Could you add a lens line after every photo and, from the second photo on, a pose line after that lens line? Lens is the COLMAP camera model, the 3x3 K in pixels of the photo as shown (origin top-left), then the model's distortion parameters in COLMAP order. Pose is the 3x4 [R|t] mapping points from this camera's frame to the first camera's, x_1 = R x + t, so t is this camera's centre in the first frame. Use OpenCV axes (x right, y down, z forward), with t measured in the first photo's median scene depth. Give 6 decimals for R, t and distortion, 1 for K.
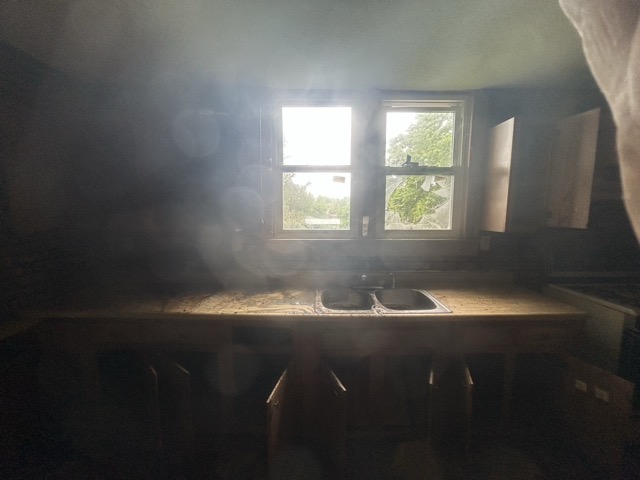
lens RADIAL K [[256.9, 0, 321.8], [0, 256.9, 239.0], [0, 0, 1]] dist [-0.002258, -0.000672]
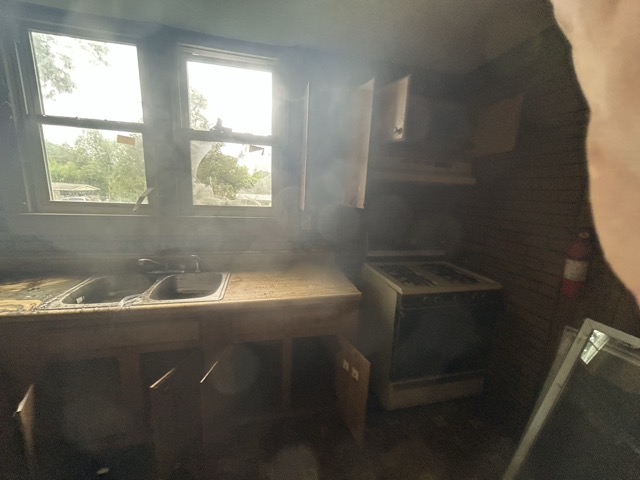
lens RADIAL K [[256.9, 0, 321.8], [0, 256.9, 241.1], [0, 0, 1]] dist [-0.002258, -0.000672]
pose [[0.977612, -0.005833, 0.210337, 0.583562], [-0.014703, 0.995279, 0.095937, -0.005676], [-0.209903, -0.096882, 0.972910, 0.072837]]
